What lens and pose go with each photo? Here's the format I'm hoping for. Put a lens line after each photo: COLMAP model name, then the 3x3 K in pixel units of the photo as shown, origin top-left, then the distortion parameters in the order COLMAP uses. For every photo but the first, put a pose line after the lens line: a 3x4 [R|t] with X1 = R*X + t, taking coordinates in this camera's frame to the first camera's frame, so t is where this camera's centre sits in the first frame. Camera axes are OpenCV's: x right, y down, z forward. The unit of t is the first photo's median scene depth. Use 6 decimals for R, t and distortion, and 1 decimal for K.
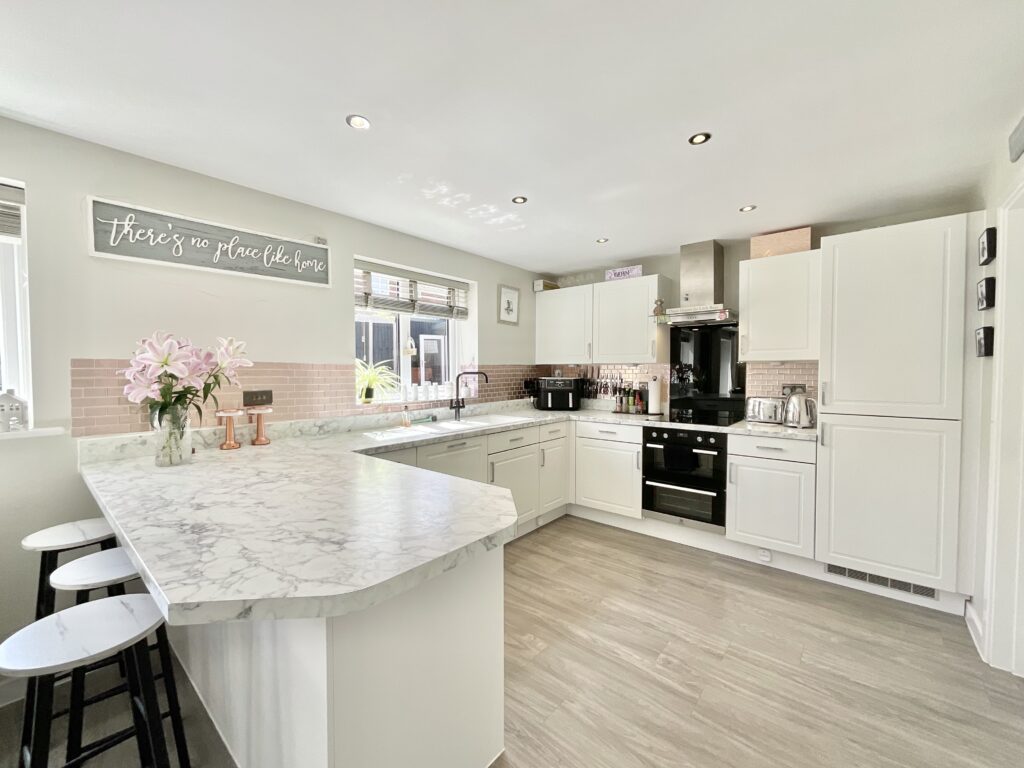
lens RADIAL K [[417.6, 0, 511.2], [0, 417.6, 381.7], [0, 0, 1]] dist [0.000140, -0.000128]
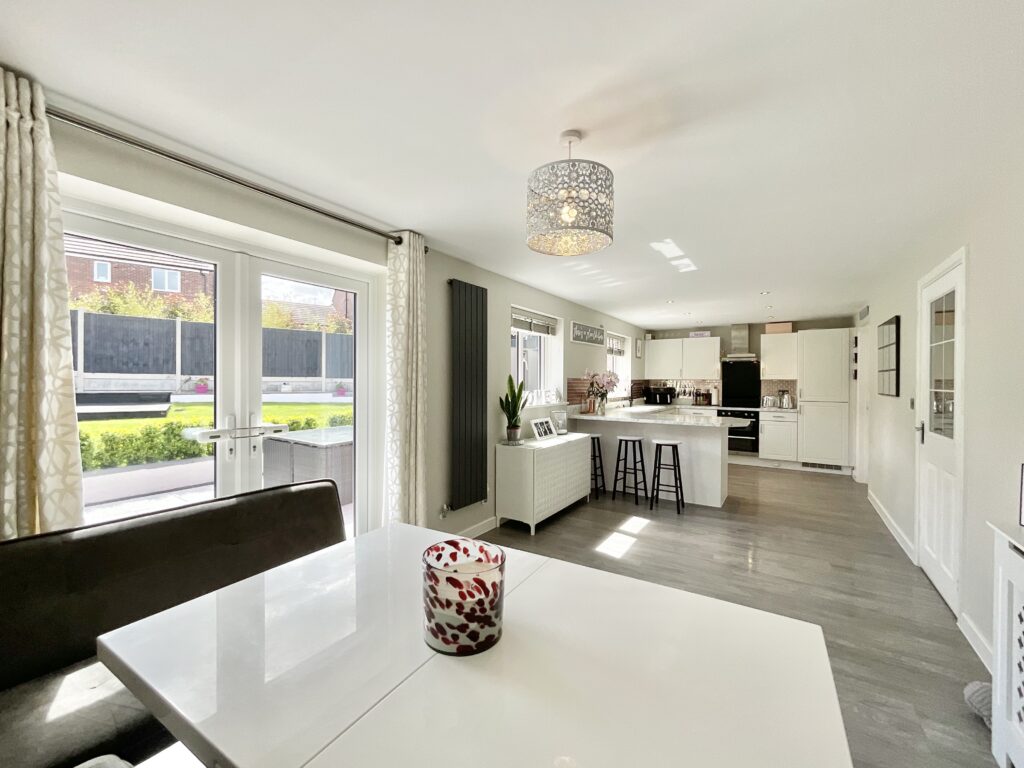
lens RADIAL K [[417.6, 0, 512.0], [0, 417.6, 384.6], [0, 0, 1]] dist [0.000140, -0.000128]
pose [[0.994317, 0.007122, 0.106222, -0.957505], [-0.004766, 0.999737, -0.022417, 0.032270], [-0.106354, 0.021783, 0.994090, -1.009527]]
